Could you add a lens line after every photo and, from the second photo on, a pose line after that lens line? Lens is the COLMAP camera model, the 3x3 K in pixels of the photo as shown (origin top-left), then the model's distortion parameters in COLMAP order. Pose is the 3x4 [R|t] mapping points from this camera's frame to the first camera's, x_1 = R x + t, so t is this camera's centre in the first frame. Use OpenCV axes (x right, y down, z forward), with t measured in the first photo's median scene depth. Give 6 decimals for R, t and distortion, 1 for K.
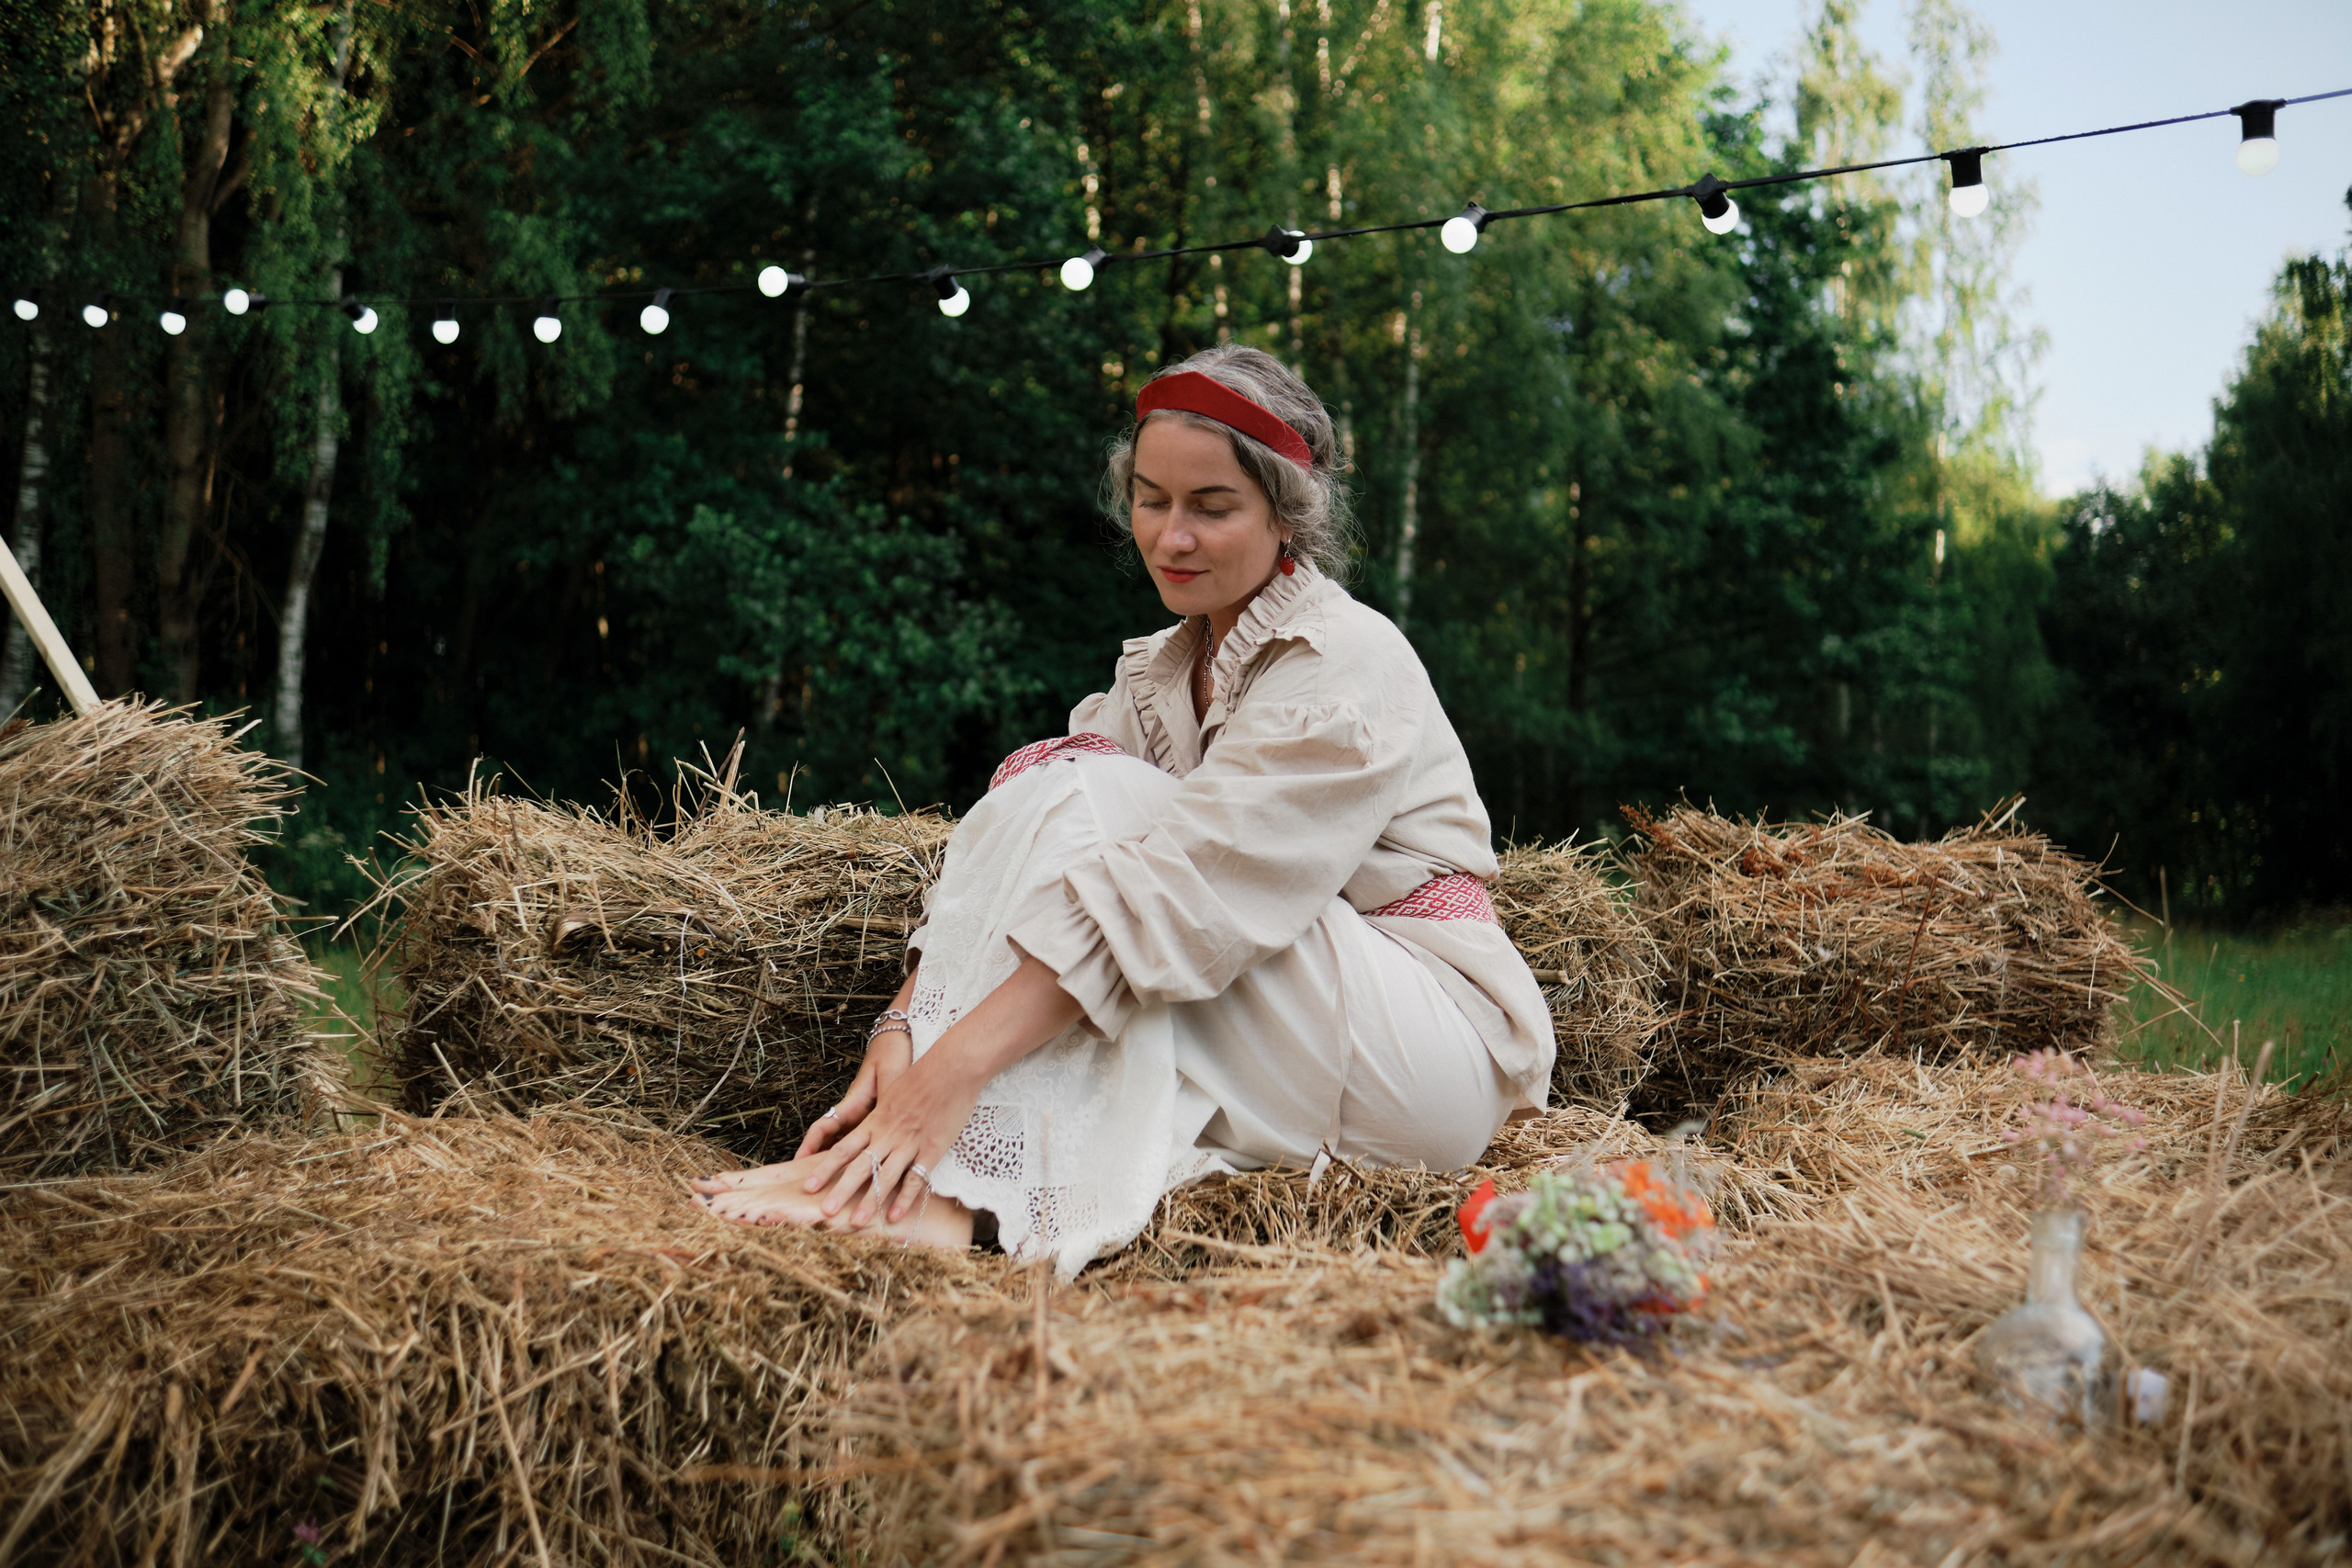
lens RADIAL K [[2382.3, 0, 1177.0], [0, 2382.3, 794.7], [0, 0, 1]] dist [-0.085427, 0.121037]
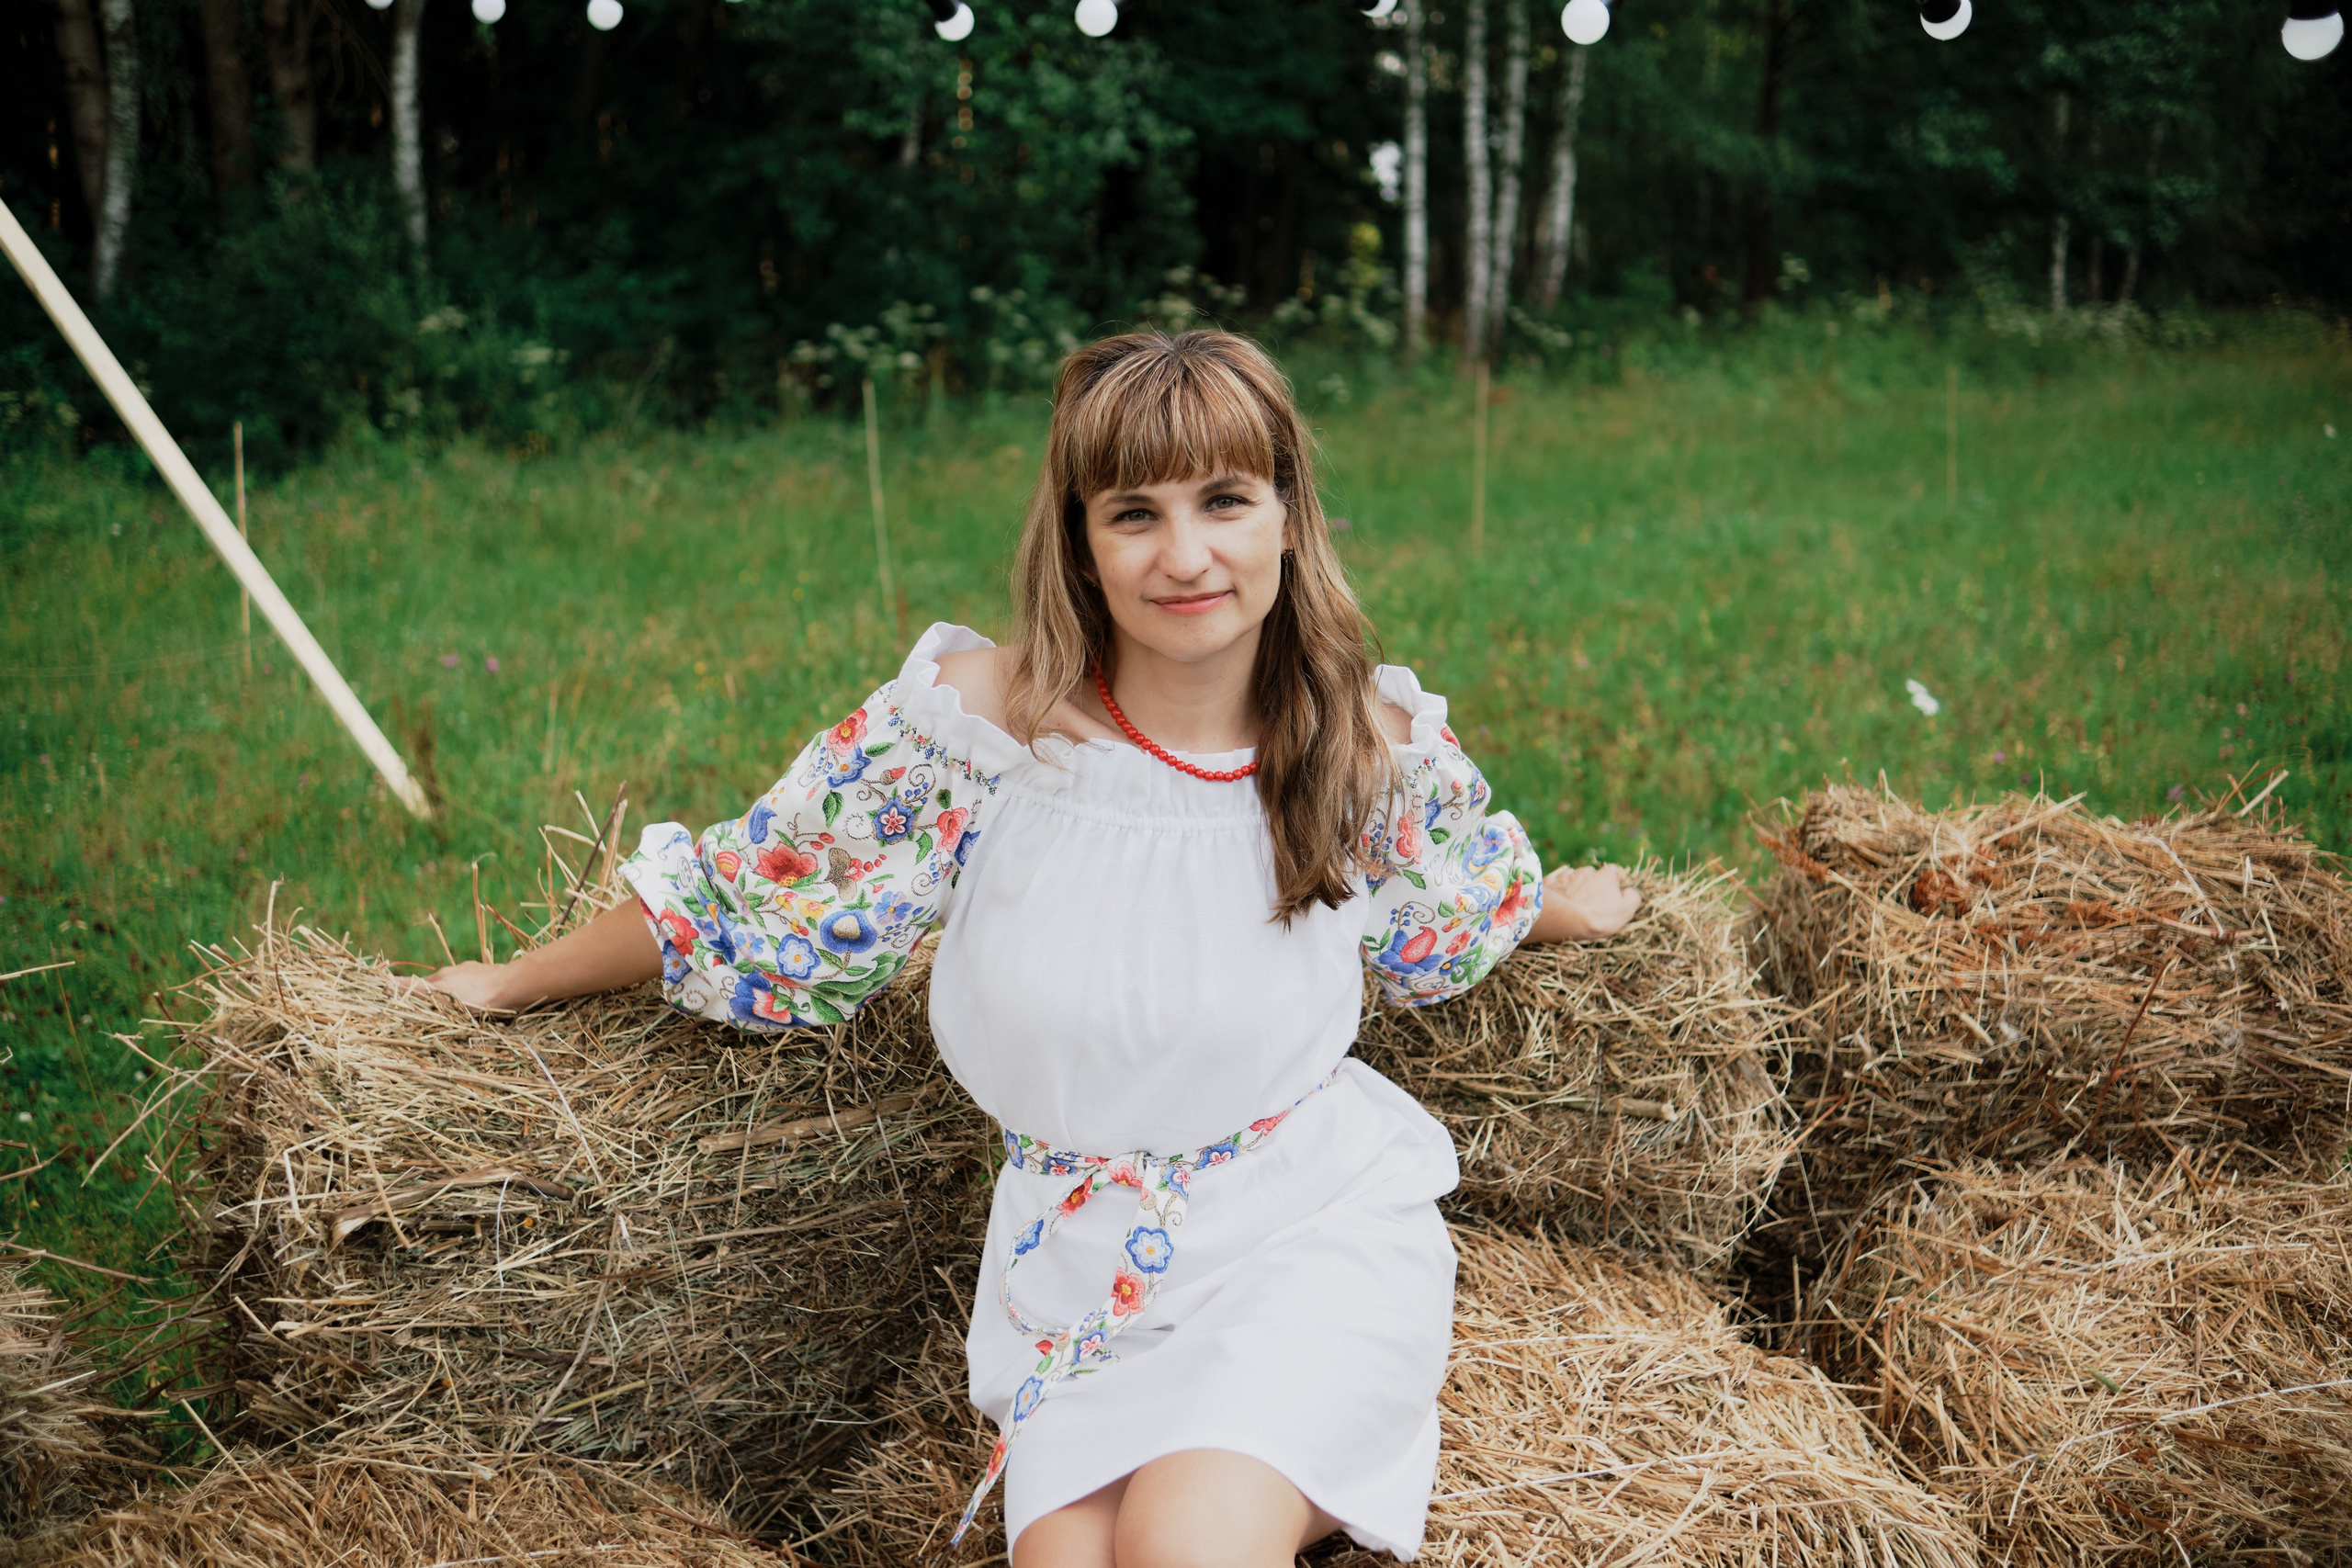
lens RADIAL K [[2379.3, 0, 1176.0], [0, 2379.3, 784.0], [0, 0, 1]] dist [-0.101229, 0.165677]
pose [[0.997283, 0.007936, -0.073242, 0.052685], [0.010805, 0.967673, 0.251975, -0.213984], [0.072874, -0.252082, 0.964958, 0.240771]]
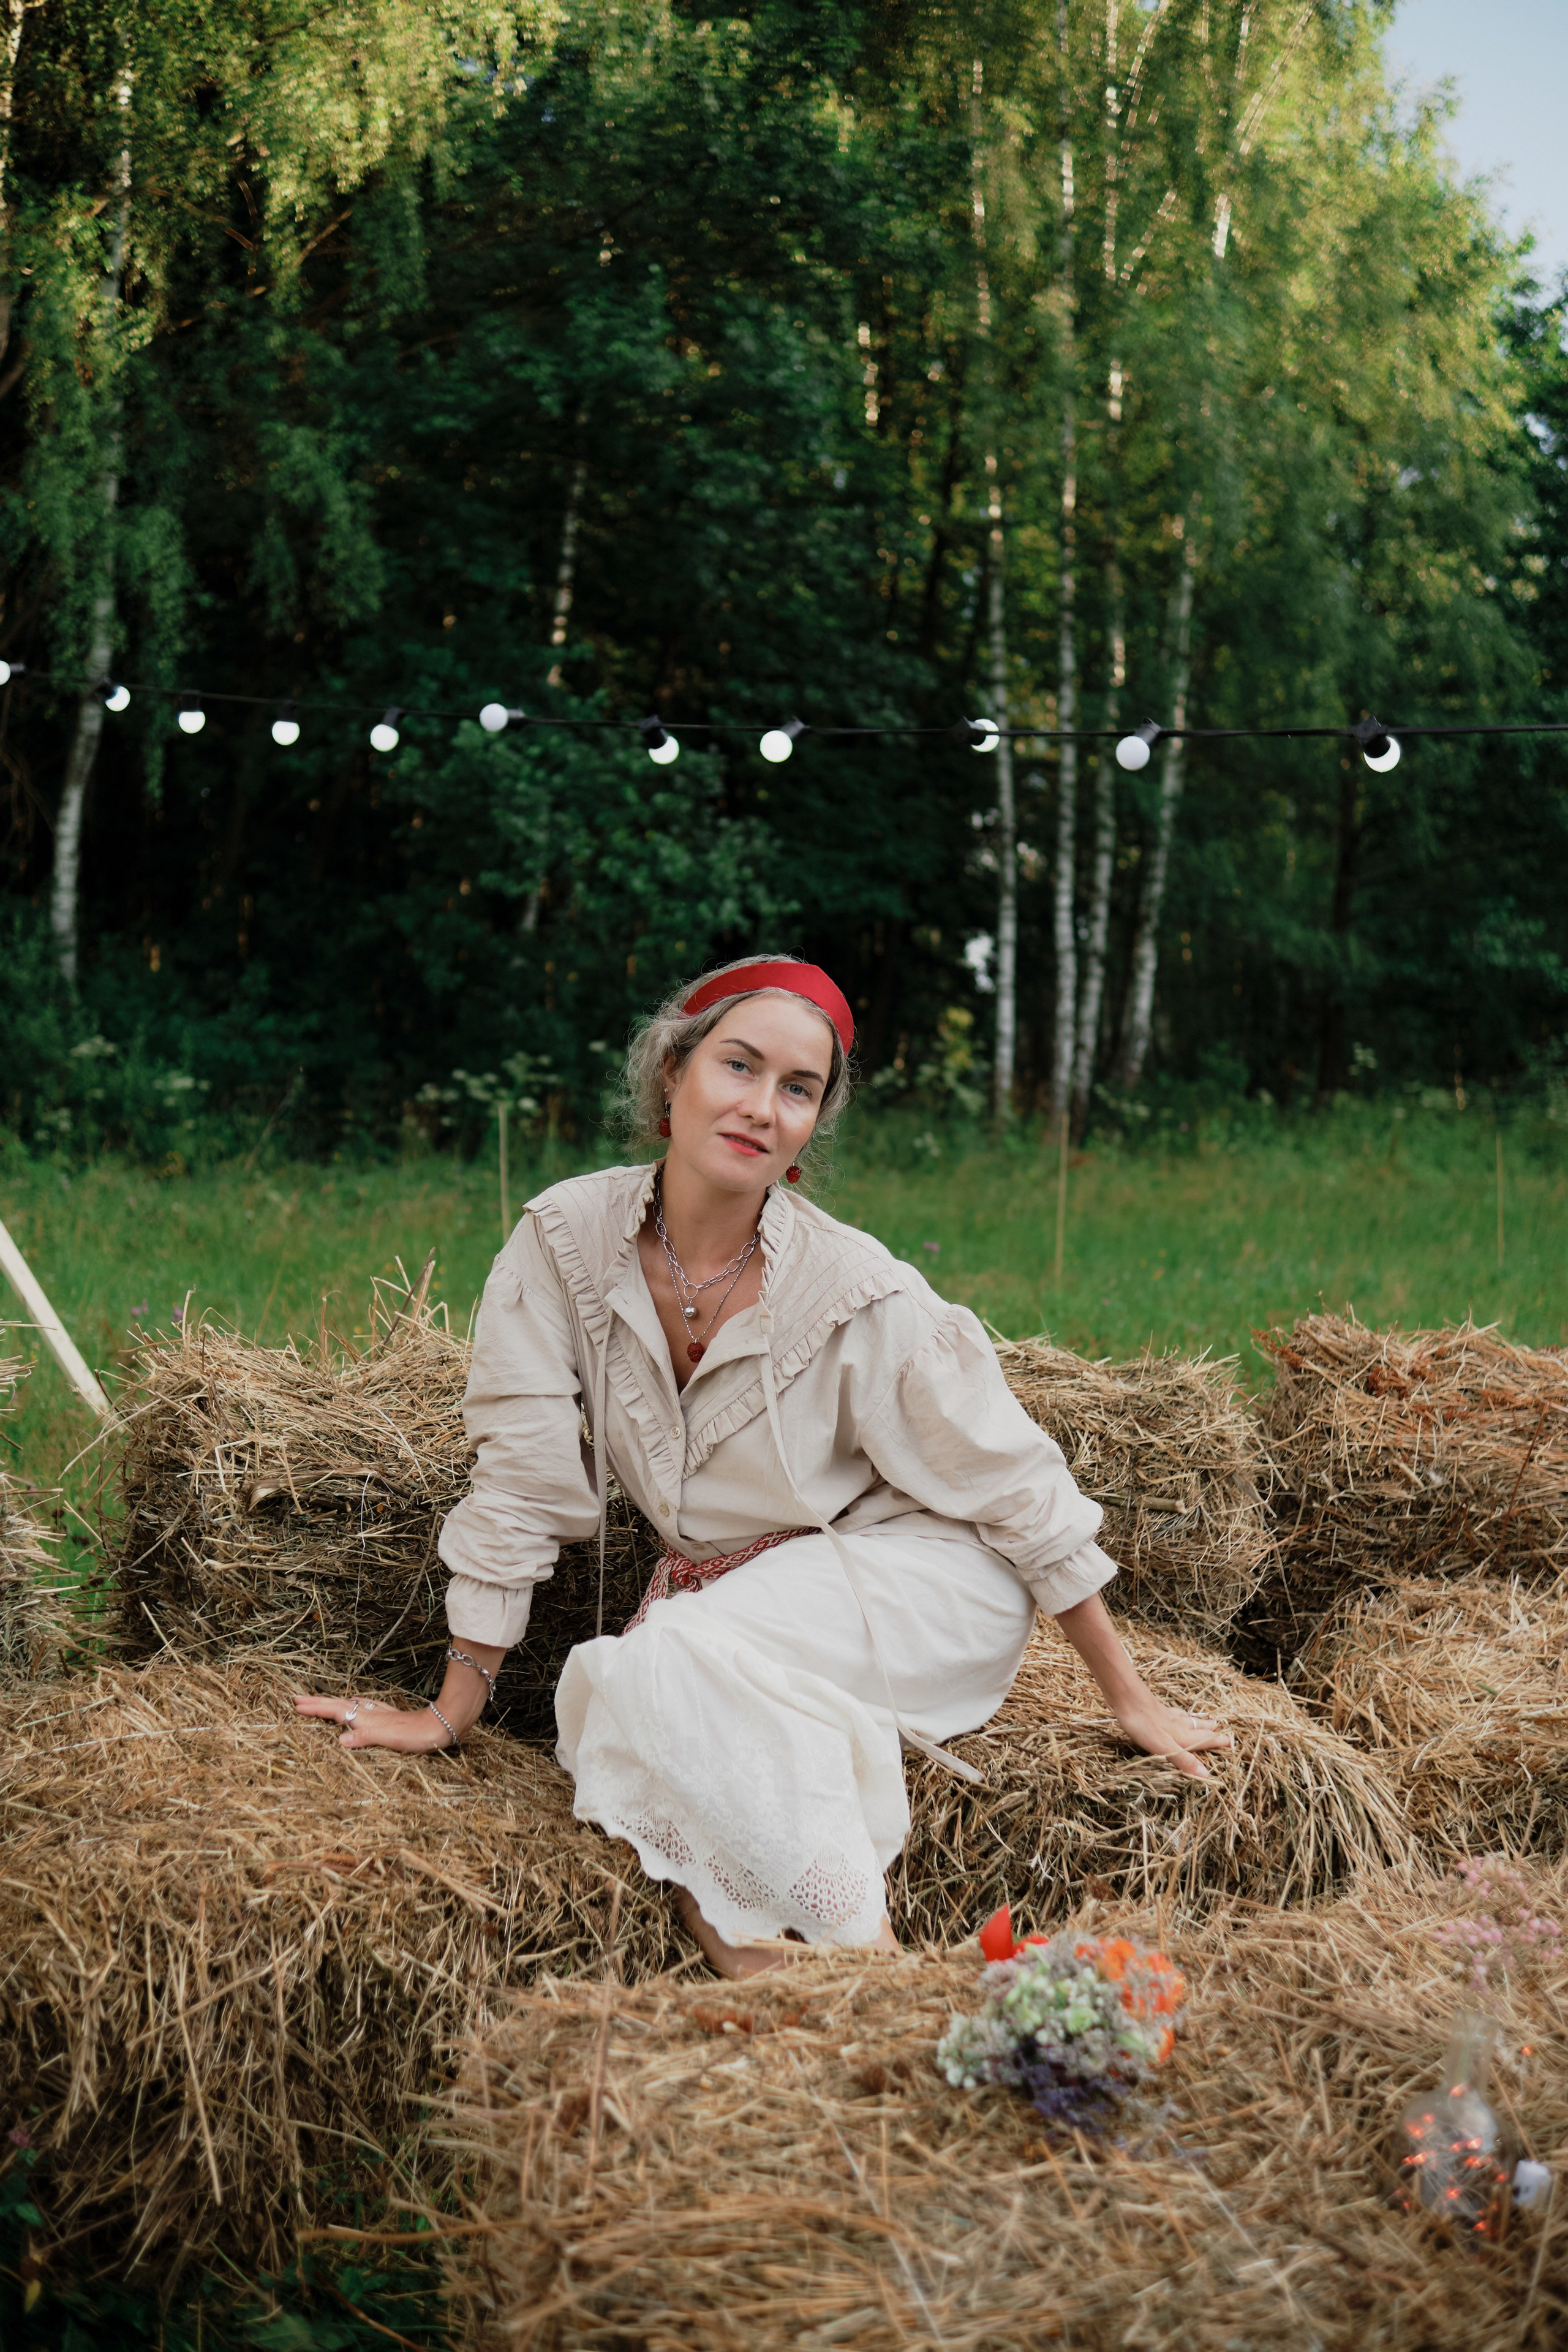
lens RADIAL K [[2379.5, 0, 784.0], [0, 2379.5, 1176.0], [0, 0, 1]] dist [-0.101229, 0.165677]
pose [[0.997327, 0.032260, -0.065564, 0.045147], [-0.026202, 0.995484, 0.091247, -0.158380], [0.068212, -0.089285, 0.993668, -0.068537]]
